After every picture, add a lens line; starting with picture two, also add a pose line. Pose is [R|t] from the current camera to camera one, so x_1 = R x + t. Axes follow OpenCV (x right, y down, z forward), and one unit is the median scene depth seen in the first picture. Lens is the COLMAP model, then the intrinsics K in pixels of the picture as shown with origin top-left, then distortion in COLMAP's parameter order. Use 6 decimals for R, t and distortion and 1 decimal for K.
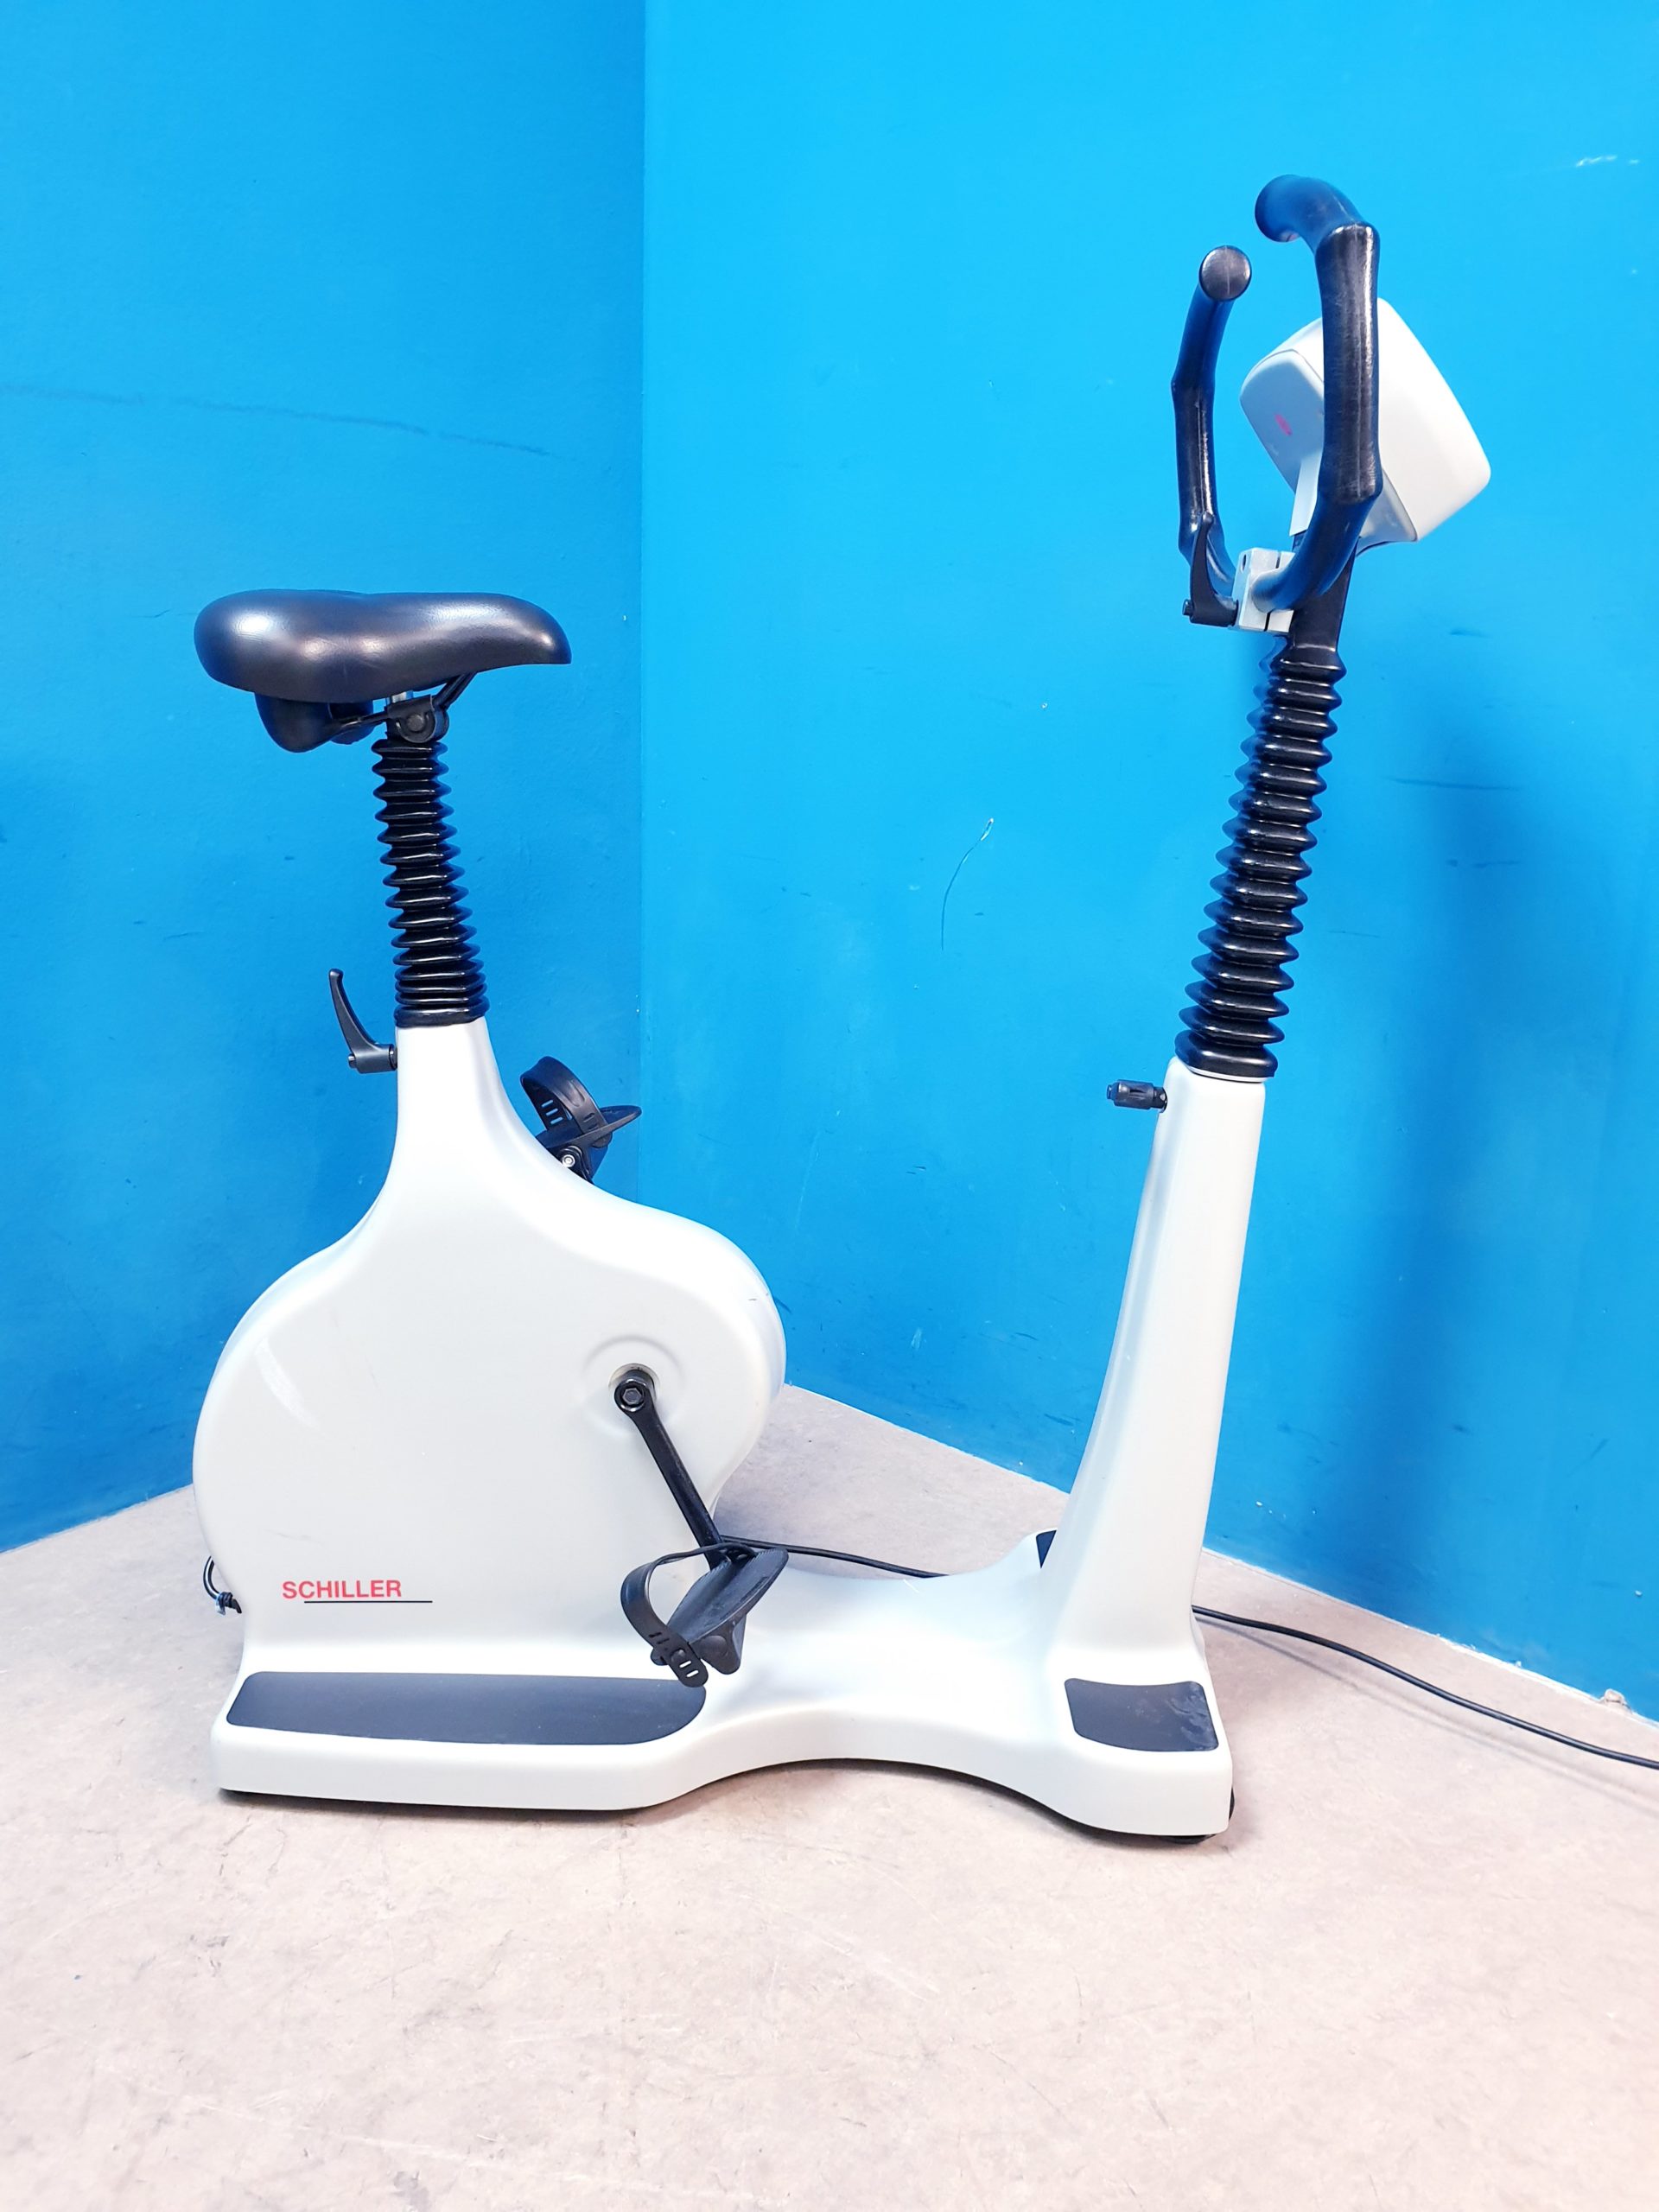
lens RADIAL K [[1762.8, 0, 862.2], [0, 1762.8, 1102.2], [0, 0, 1]] dist [-0.014214, 0.048838]
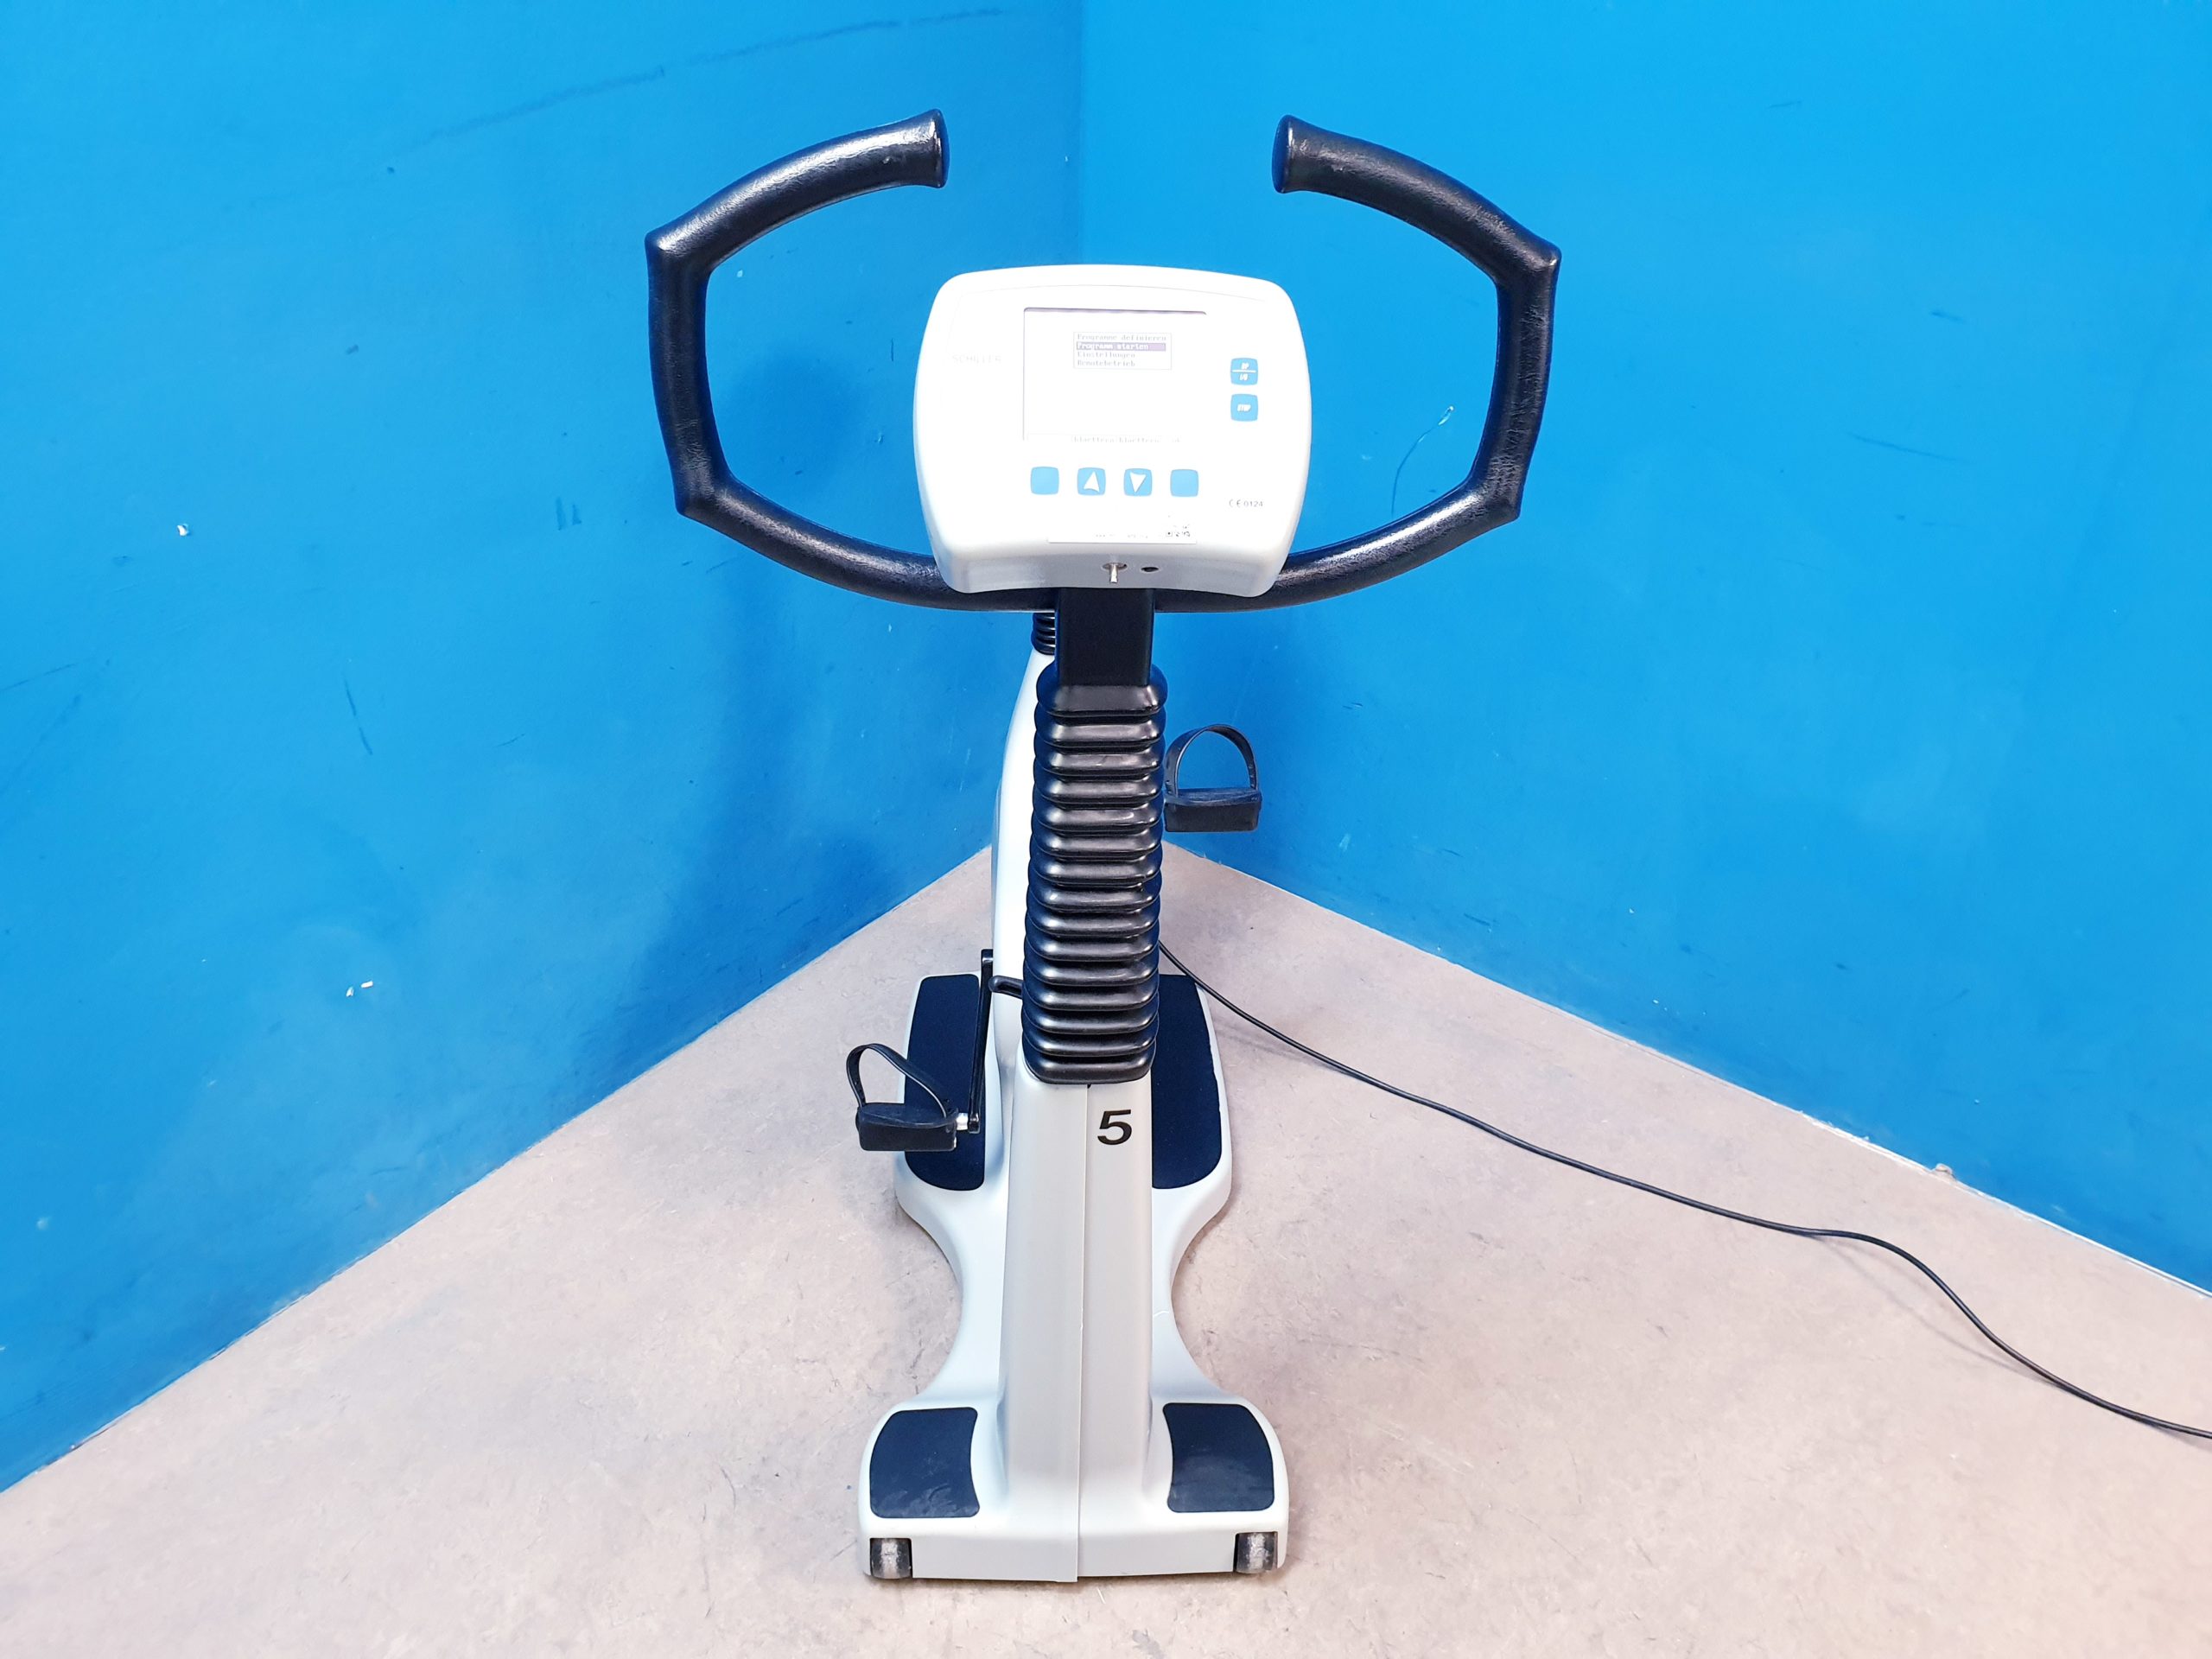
lens RADIAL K [[1762.8, 0, 1101.0], [0, 1762.8, 832.4], [0, 0, 1]] dist [-0.014214, 0.048838]
pose [[0.999135, -0.031631, 0.026986, -0.273413], [0.021231, 0.946173, 0.322965, -0.419151], [-0.035749, -0.322113, 0.946026, -0.126656]]
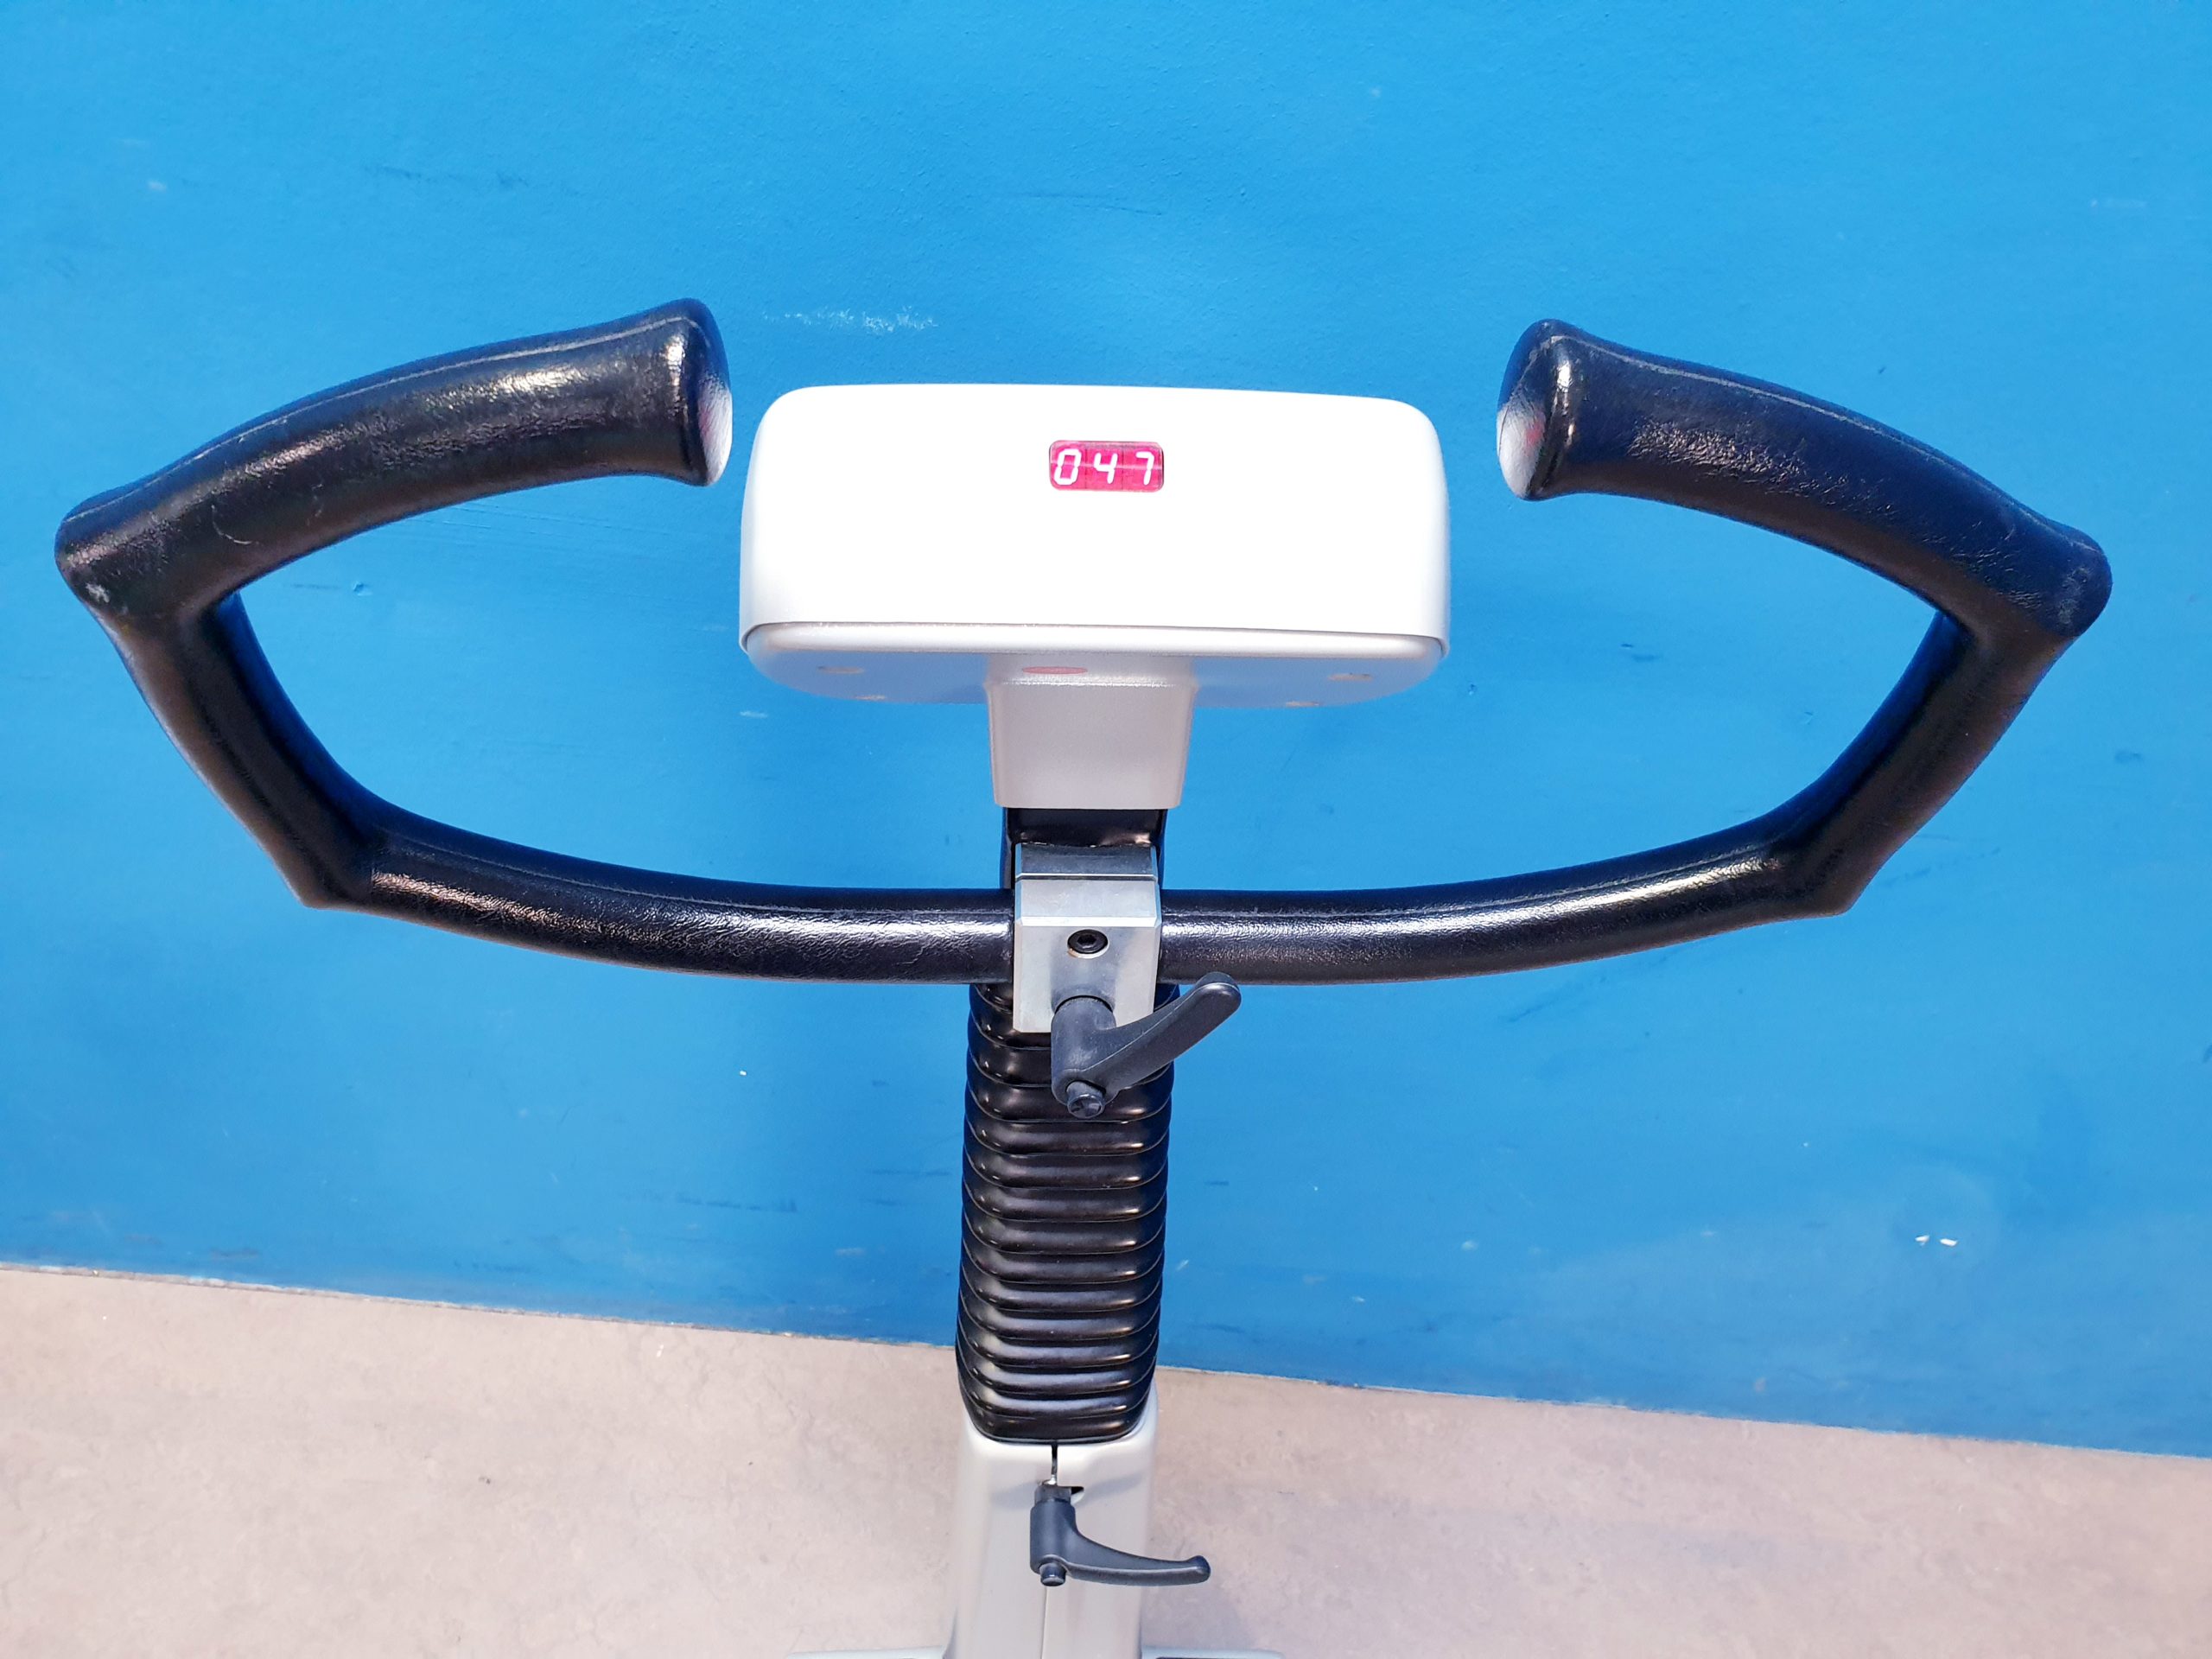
lens RADIAL K [[1762.8, 0, 1083.3], [0, 1762.8, 847.0], [0, 0, 1]] dist [-0.014214, 0.048838]
pose [[0.581041, 0.605060, -0.544329, -0.712154], [-0.211122, 0.757971, 0.617177, -0.565253], [0.786014, -0.243685, 0.568154, 0.279005]]
